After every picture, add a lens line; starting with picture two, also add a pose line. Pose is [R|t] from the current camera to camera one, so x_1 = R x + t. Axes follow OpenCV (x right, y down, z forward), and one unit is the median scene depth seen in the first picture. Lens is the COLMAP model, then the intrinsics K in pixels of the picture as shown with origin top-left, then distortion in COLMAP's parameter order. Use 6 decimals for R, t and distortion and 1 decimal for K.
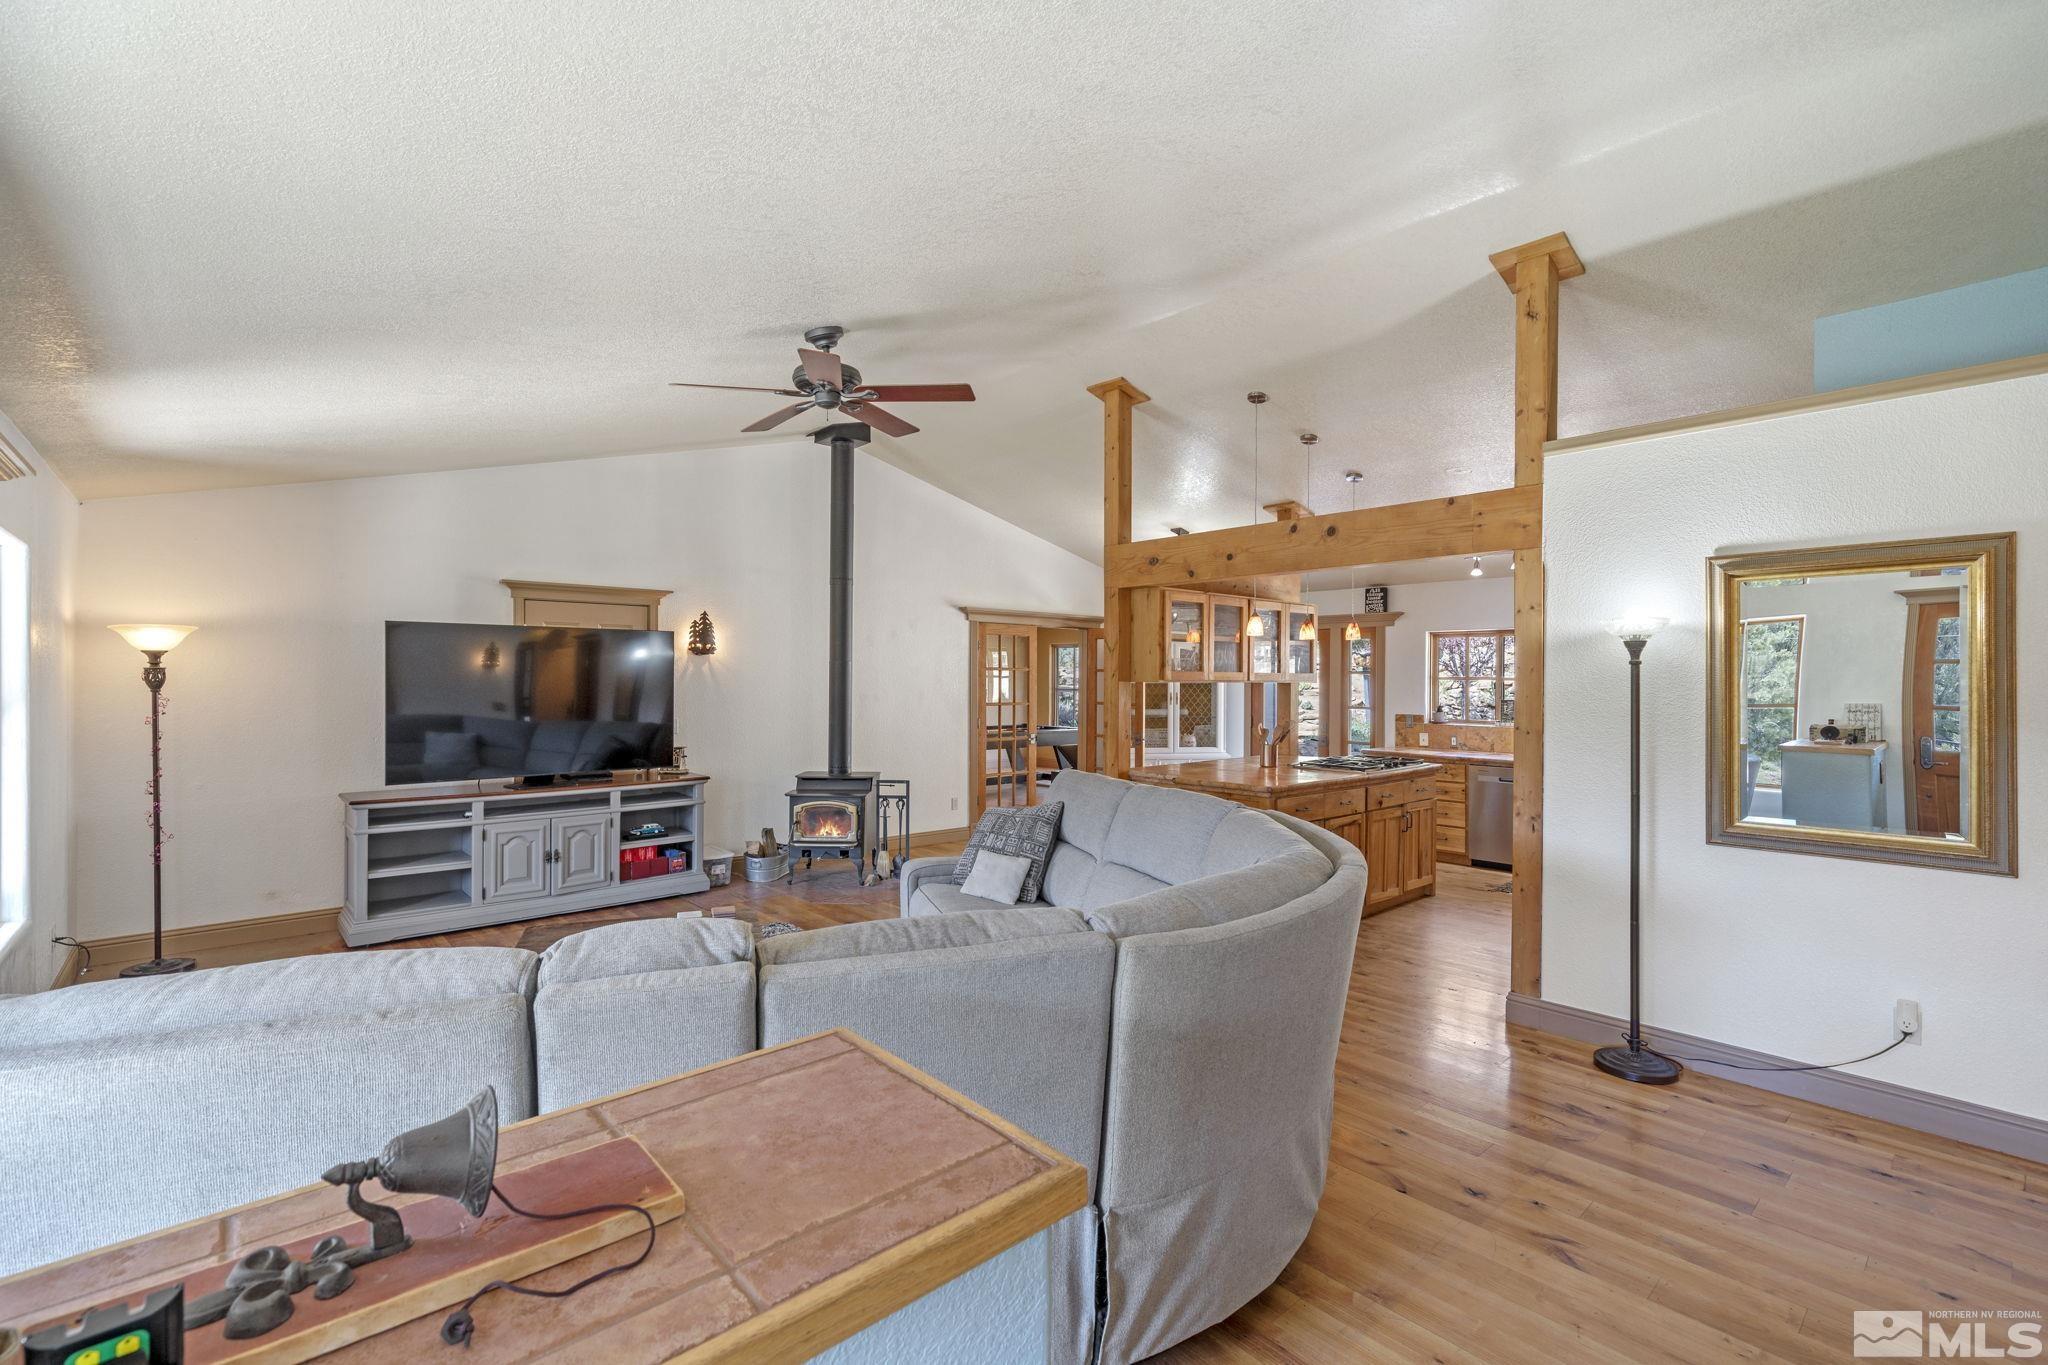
lens RADIAL K [[909.2, 0, 1024.0], [0, 909.2, 682.5], [0, 0, 1]] dist [0.000807, 0.000051]
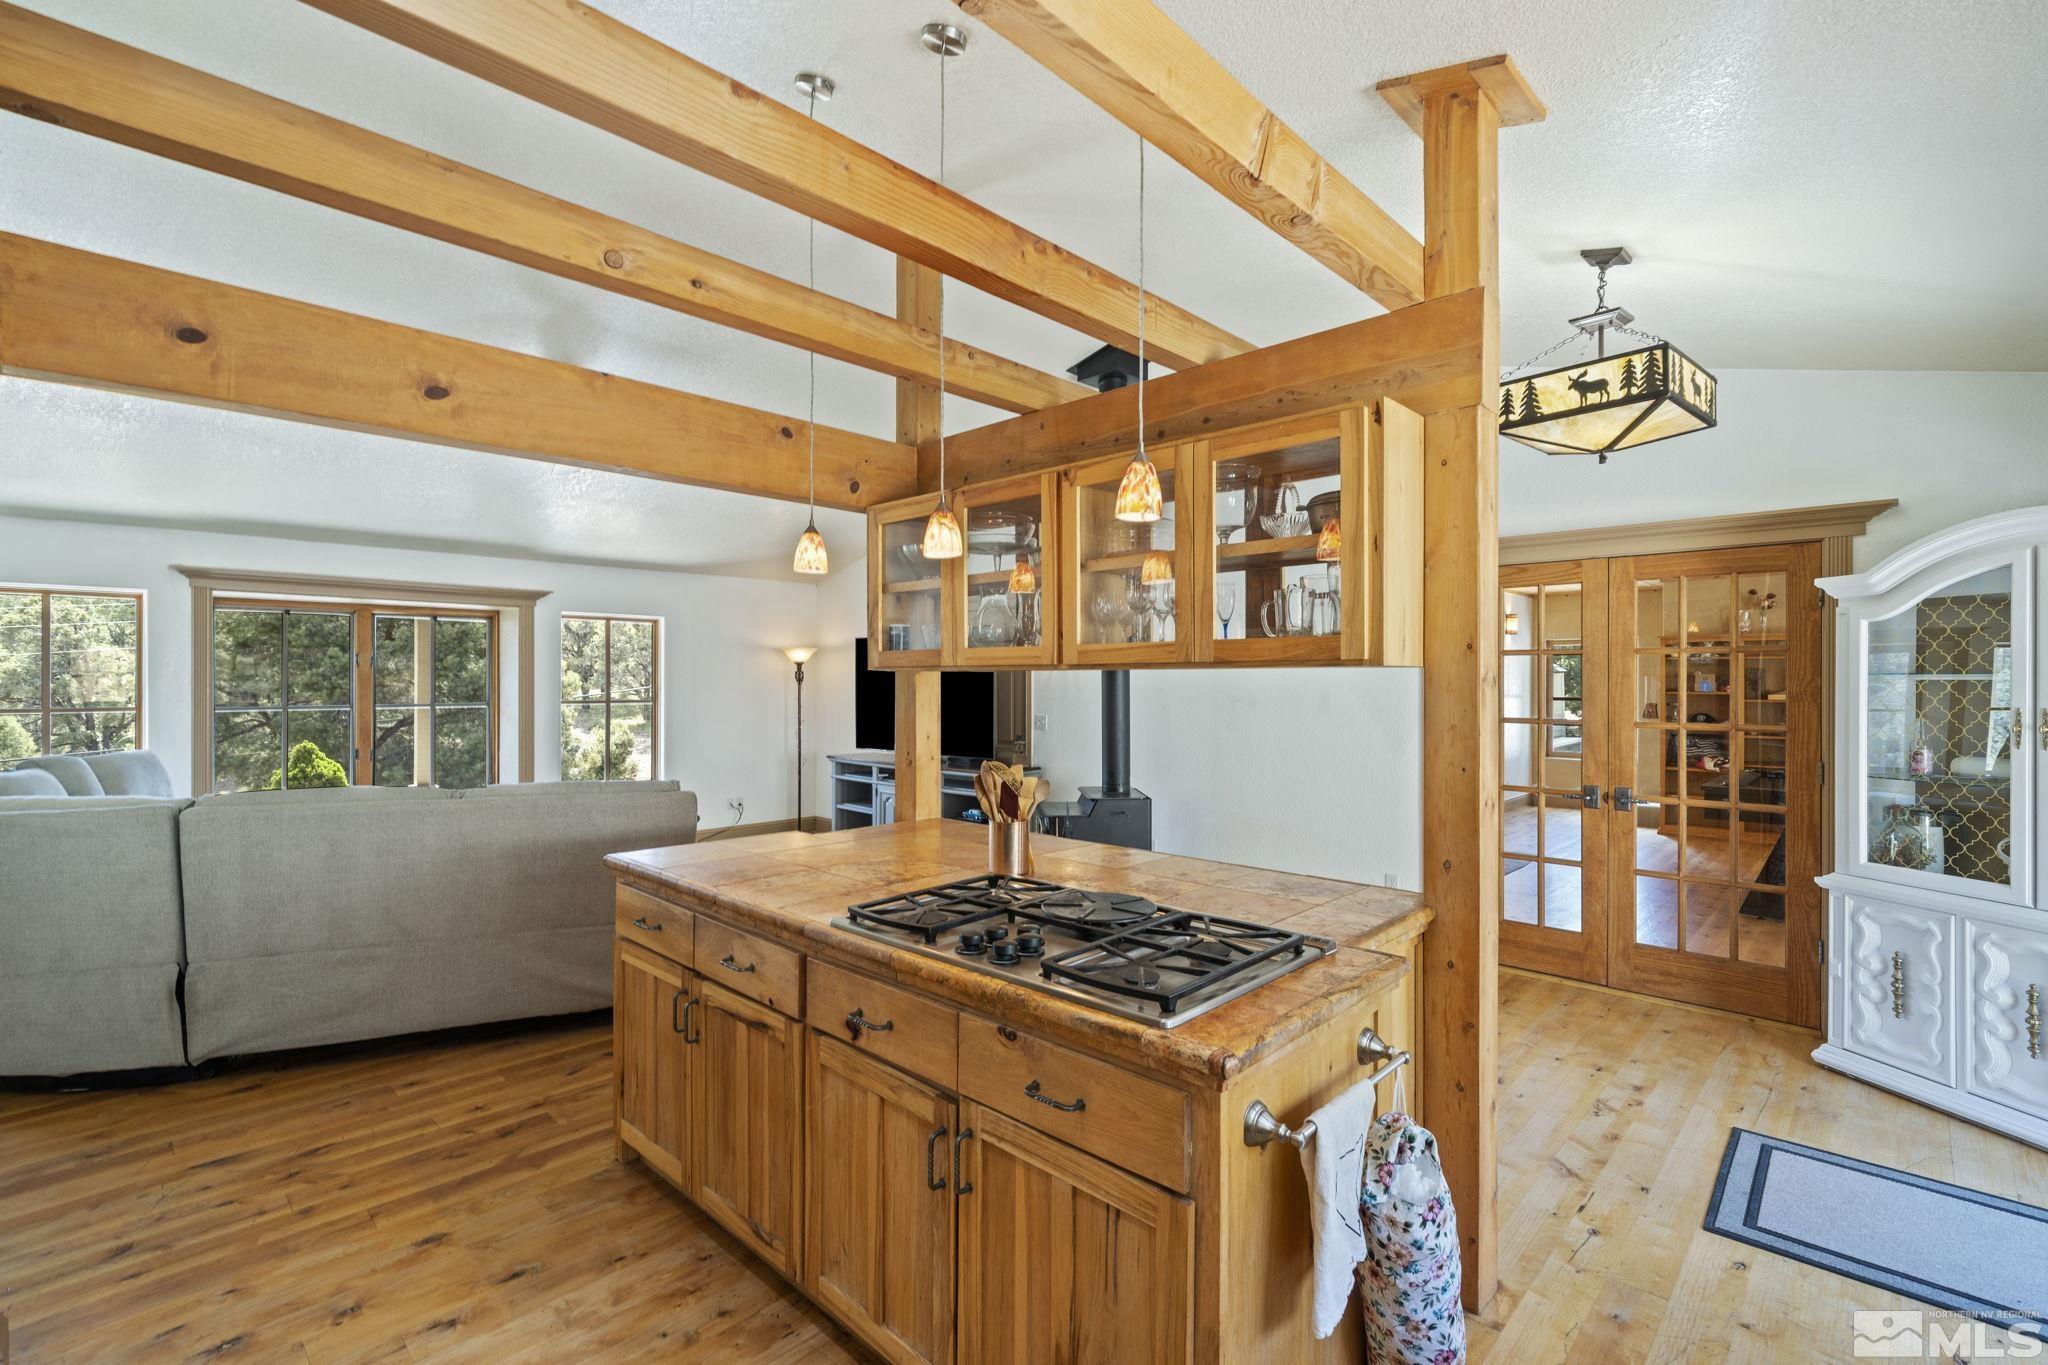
lens RADIAL K [[900.1, 0, 1024.0], [0, 900.1, 682.5], [0, 0, 1]] dist [-0.001206, 0.000029]
pose [[0.075009, -0.002223, -0.997180, 0.802954], [-0.007253, 0.999970, -0.002775, 0.007330], [0.997156, 0.007441, 0.074991, 1.181591]]
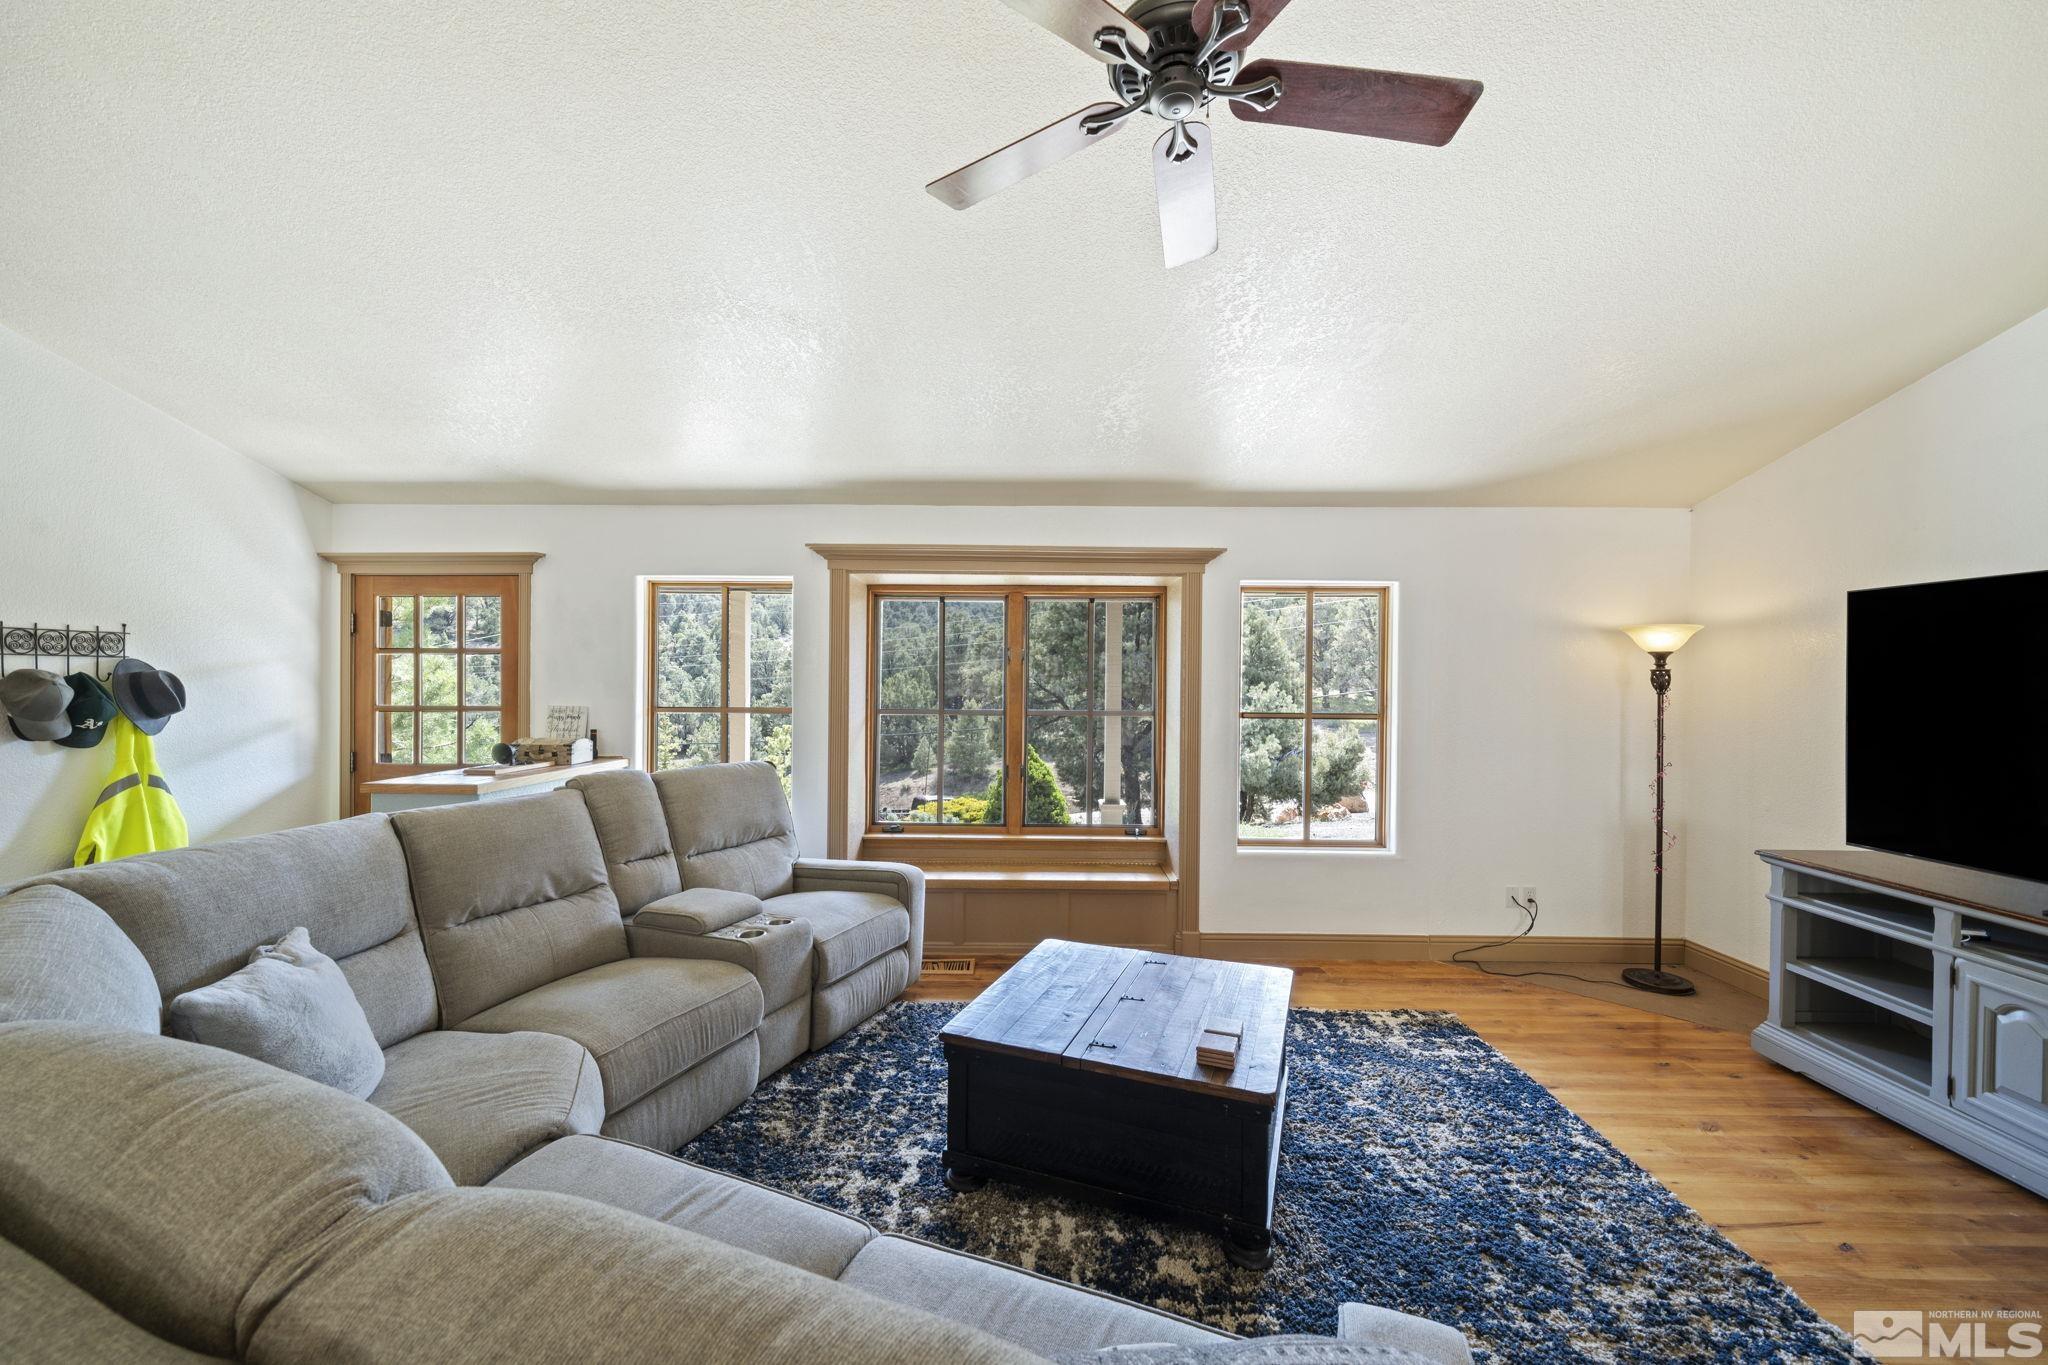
lens RADIAL K [[803.0, 0, 1024.0], [0, 803.0, 682.5], [0, 0, 1]] dist [0.008997, -0.000248]
pose [[-0.675024, -0.007604, -0.737757, 0.127710], [-0.017766, 0.999824, 0.005950, 0.004313], [0.737582, 0.017123, -0.675040, 0.969884]]
